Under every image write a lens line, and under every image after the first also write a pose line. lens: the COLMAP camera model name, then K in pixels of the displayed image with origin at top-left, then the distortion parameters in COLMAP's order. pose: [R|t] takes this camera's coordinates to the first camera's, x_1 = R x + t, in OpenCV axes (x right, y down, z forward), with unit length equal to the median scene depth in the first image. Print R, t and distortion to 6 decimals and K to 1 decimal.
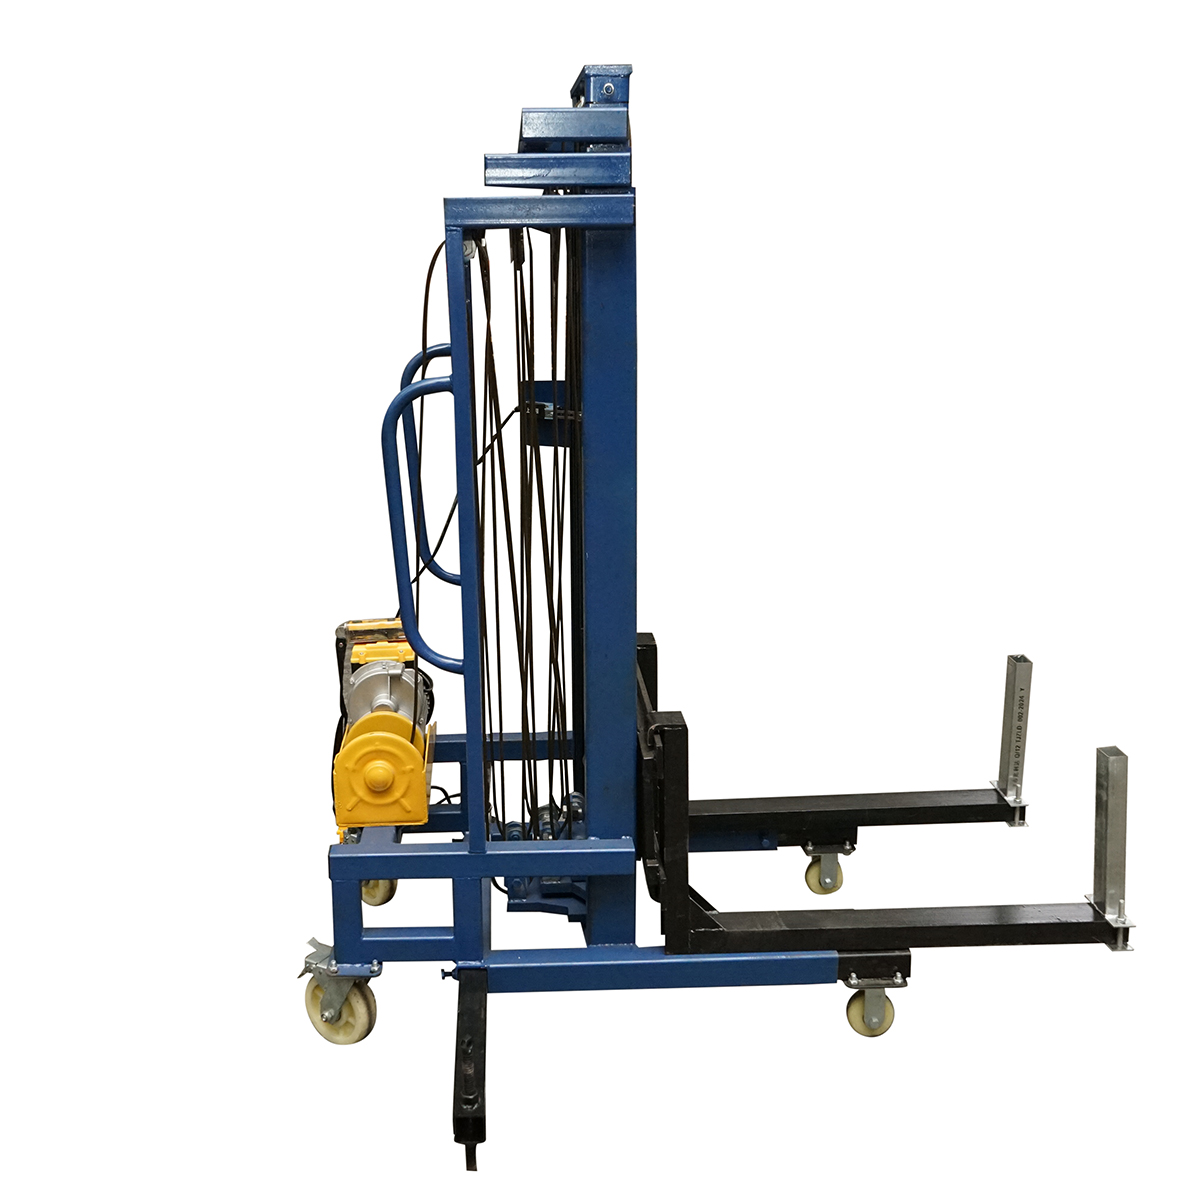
lens RADIAL K [[1433.2, 0, 592.2], [0, 1433.2, 556.5], [0, 0, 1]] dist [0.017304, 0.000000]
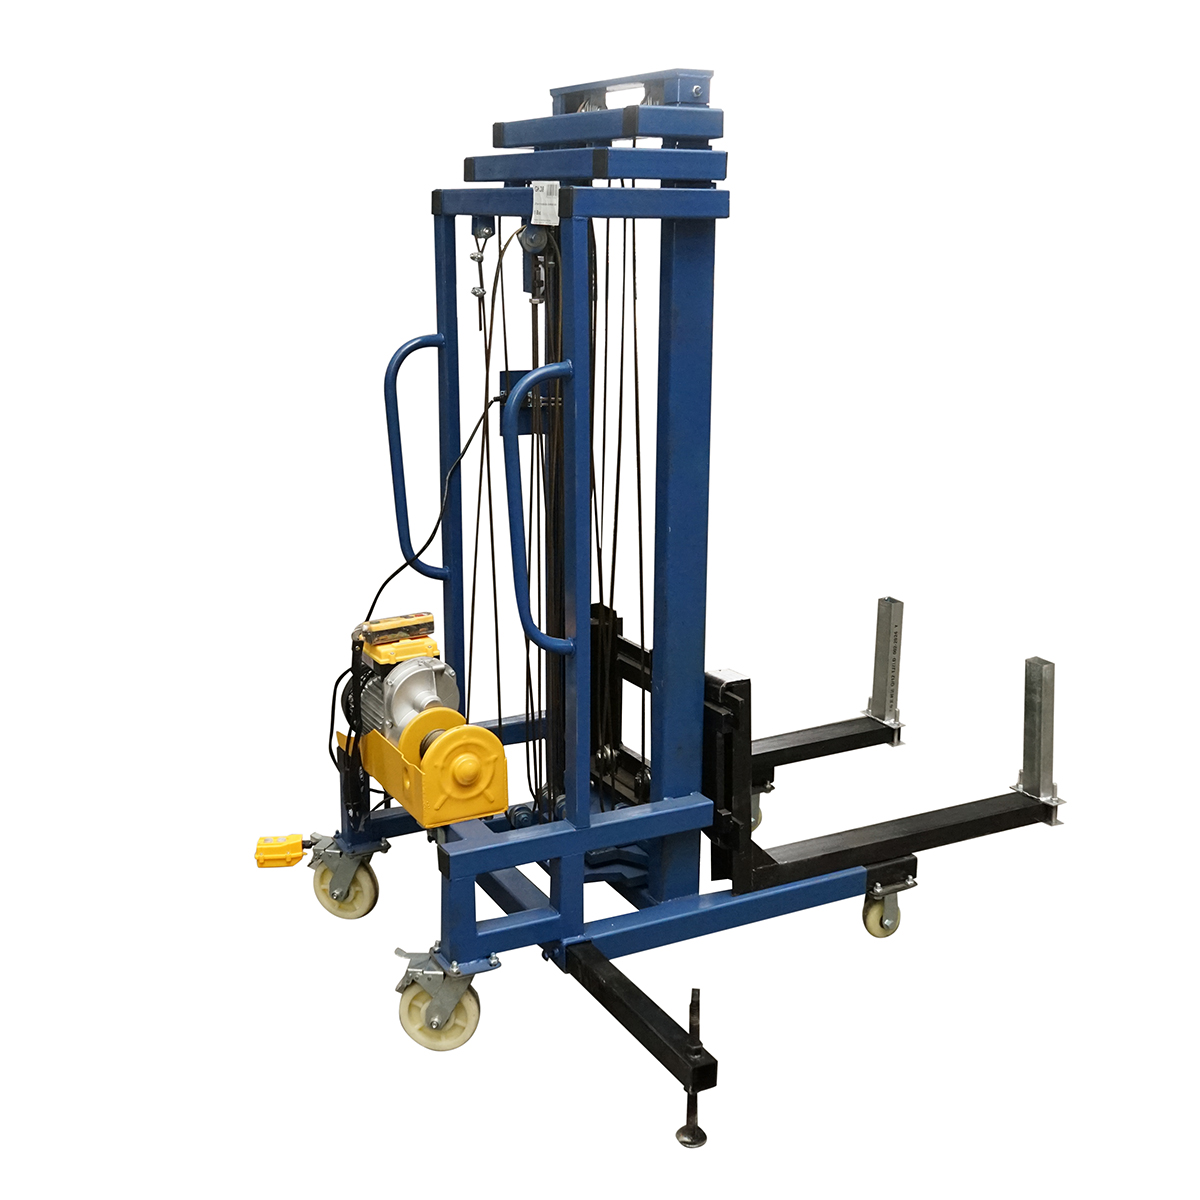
lens RADIAL K [[1433.2, 0, 534.3], [0, 1433.2, 544.3], [0, 0, 1]] dist [0.017304, 0.000000]
pose [[0.905710, -0.077024, 0.416842, -0.504435], [0.084499, 0.996423, 0.000521, 0.001584], [-0.415391, 0.034751, 0.908979, 0.075302]]
